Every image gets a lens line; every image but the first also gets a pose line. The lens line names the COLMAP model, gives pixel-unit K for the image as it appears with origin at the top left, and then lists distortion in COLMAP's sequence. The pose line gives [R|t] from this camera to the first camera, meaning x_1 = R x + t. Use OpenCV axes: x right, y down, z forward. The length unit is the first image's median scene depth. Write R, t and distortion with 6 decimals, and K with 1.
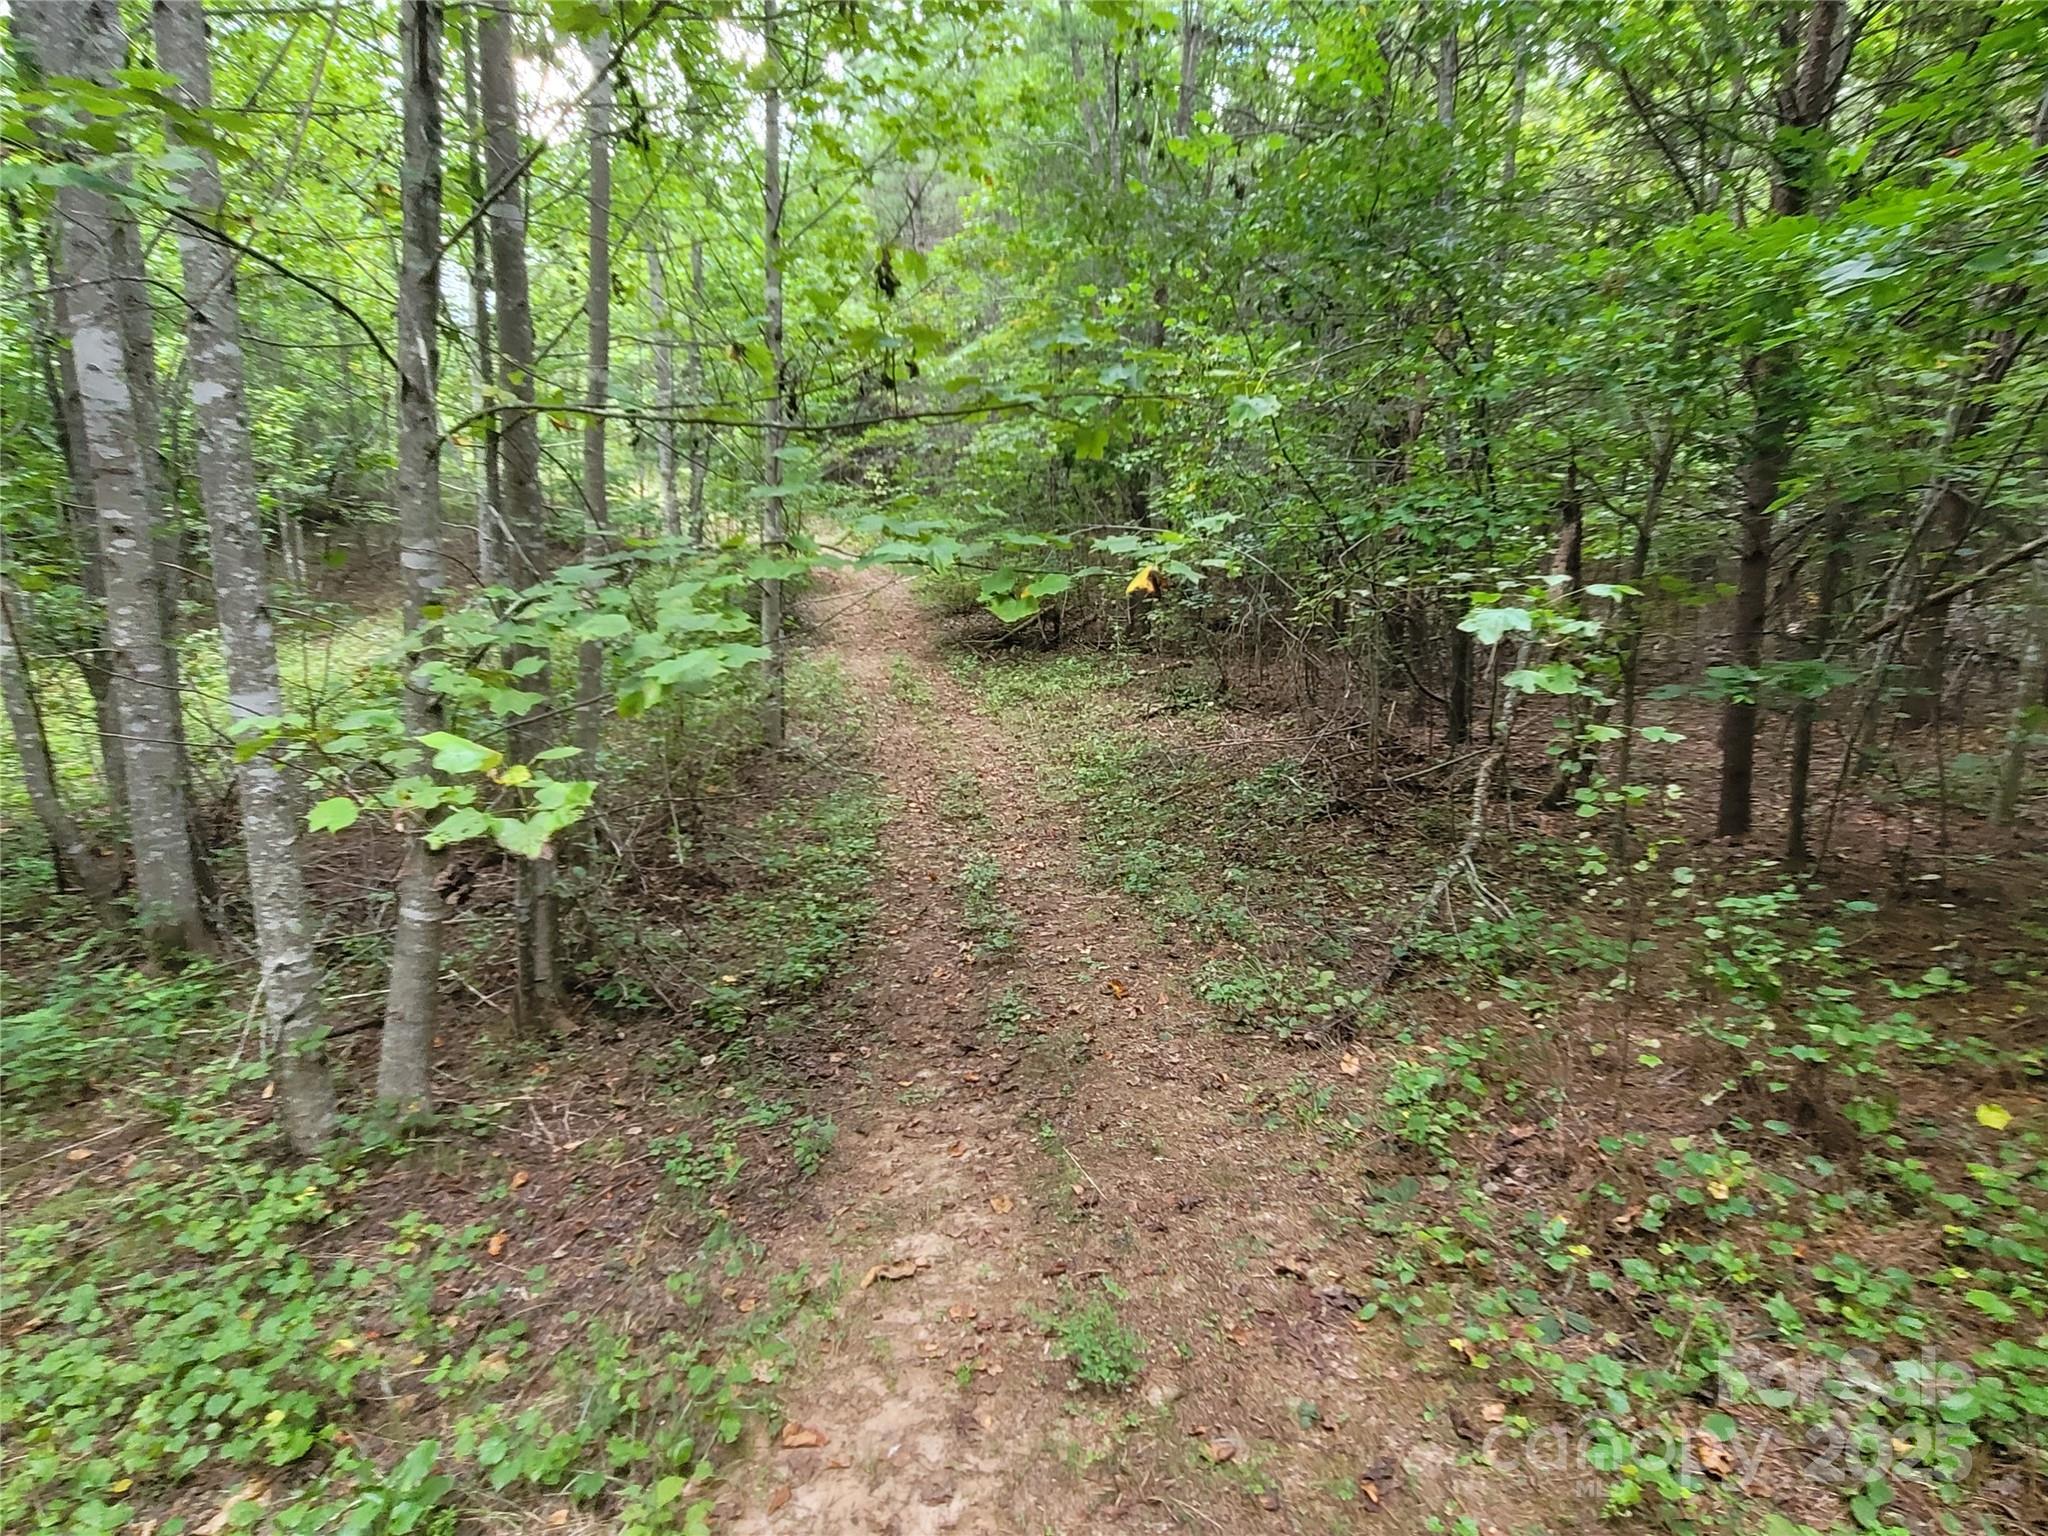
lens RADIAL K [[820.8, 0, 1022.5], [0, 820.8, 767.9], [0, 0, 1]] dist [-0.003056, -0.000699]
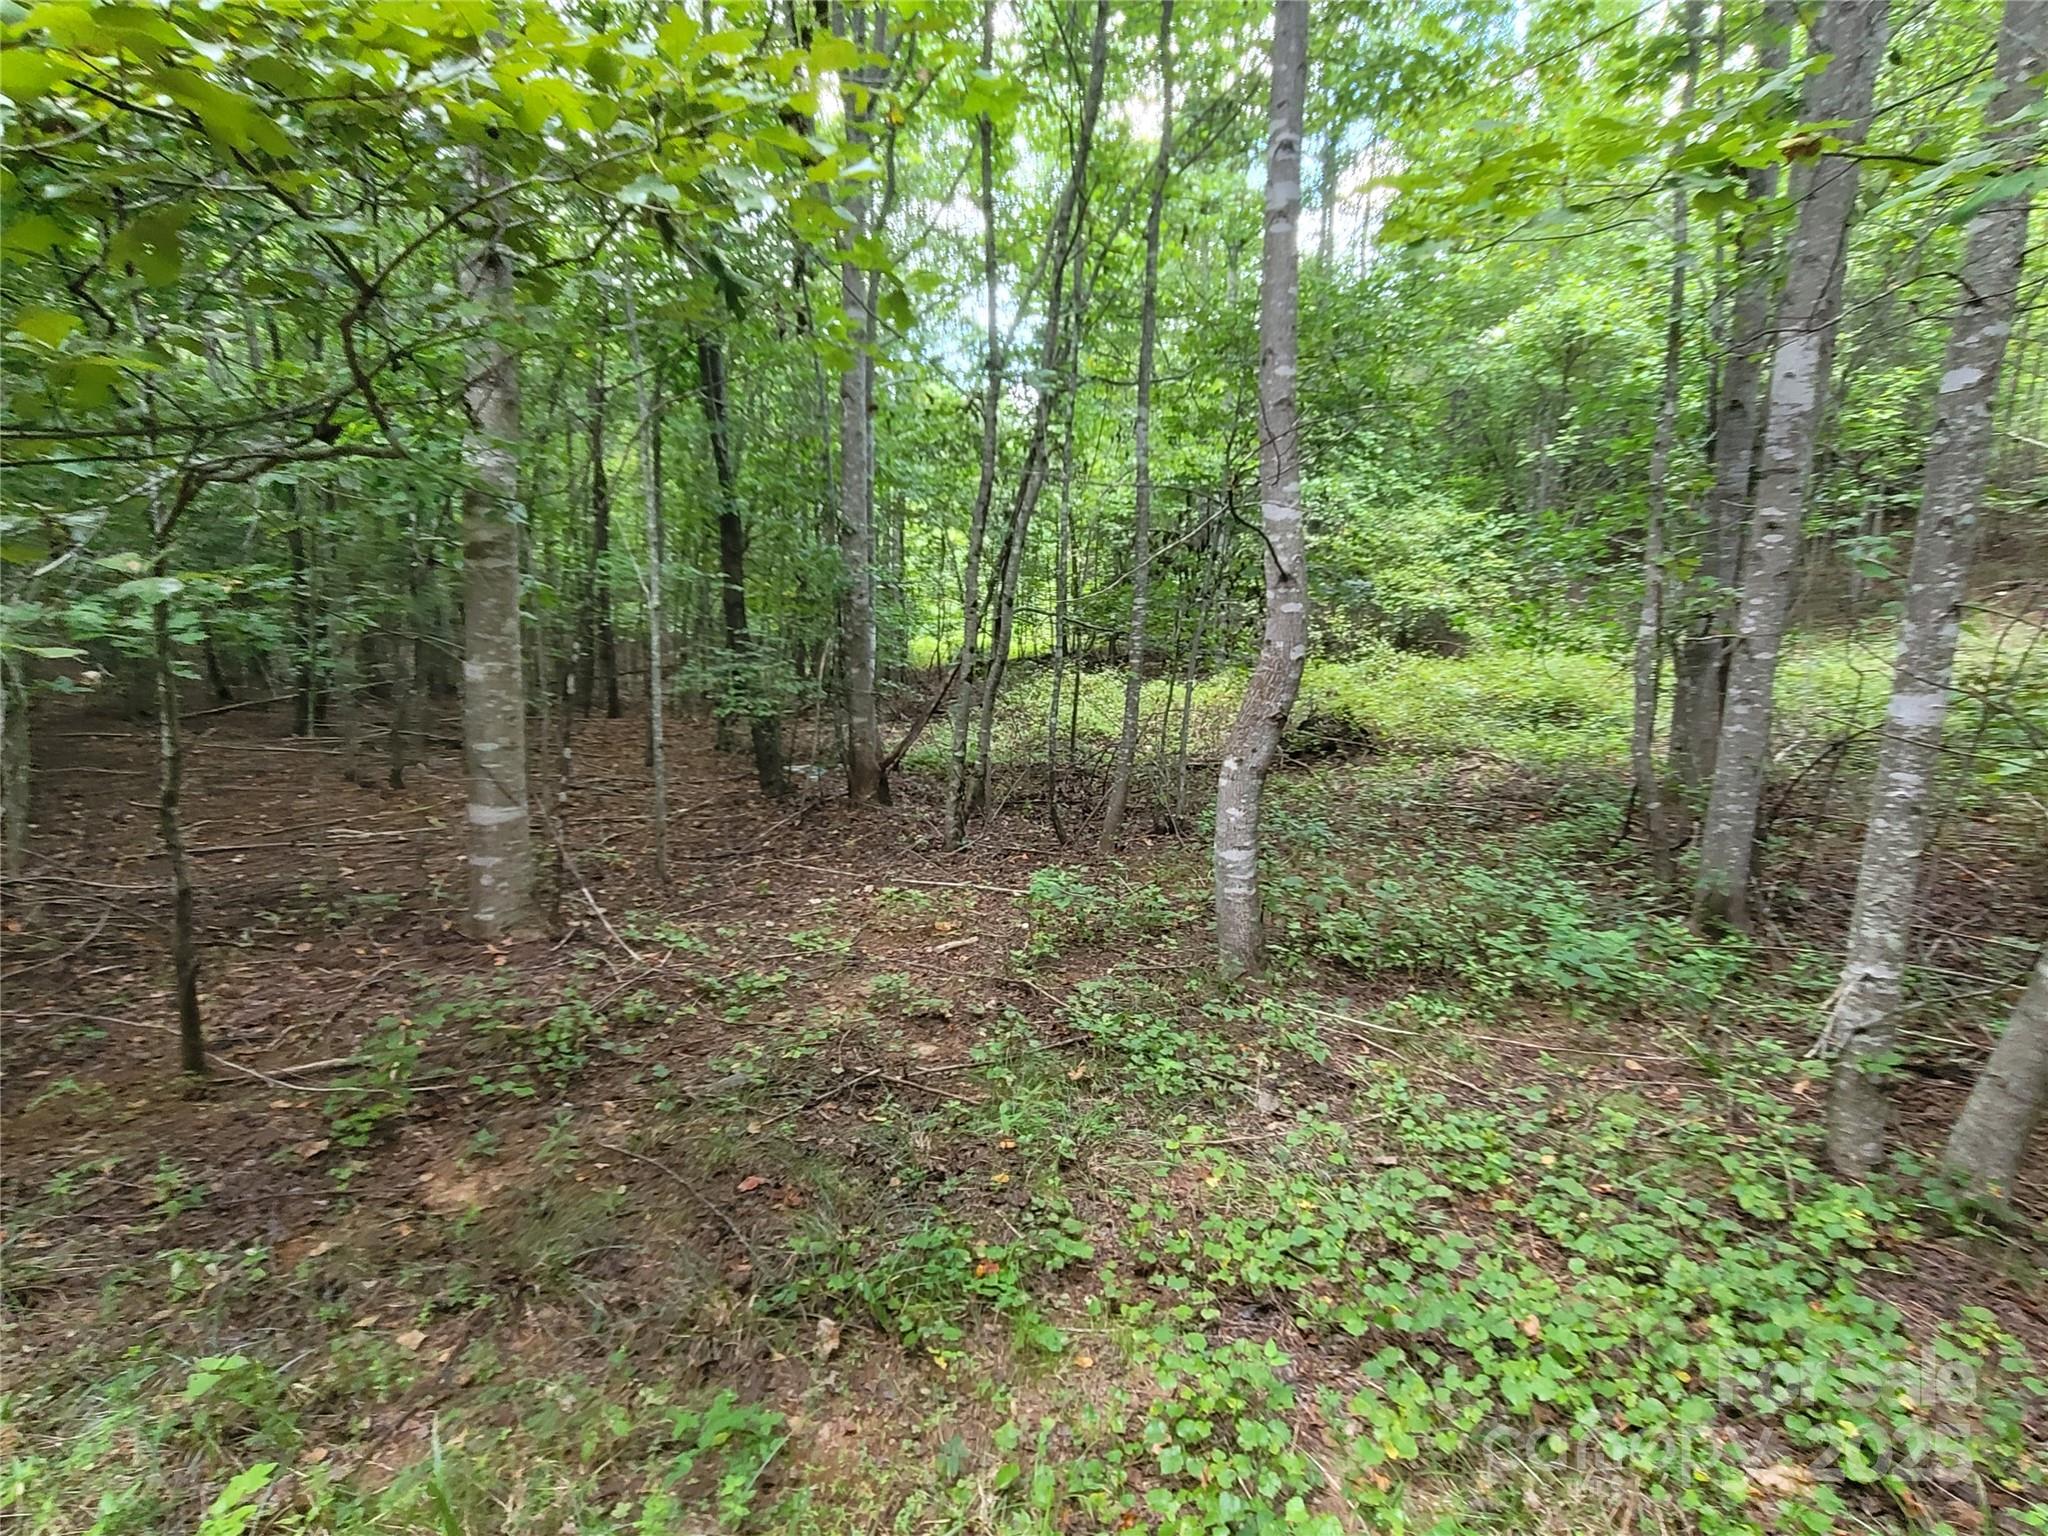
lens RADIAL K [[894.2, 0, 1023.0], [0, 894.2, 768.1], [0, 0, 1]] dist [0.000345, 0.000091]
pose [[0.475454, 0.205674, -0.855361, -0.525365], [-0.206433, 0.971223, 0.118788, 0.083667], [0.855178, 0.120096, 0.504230, -0.409332]]
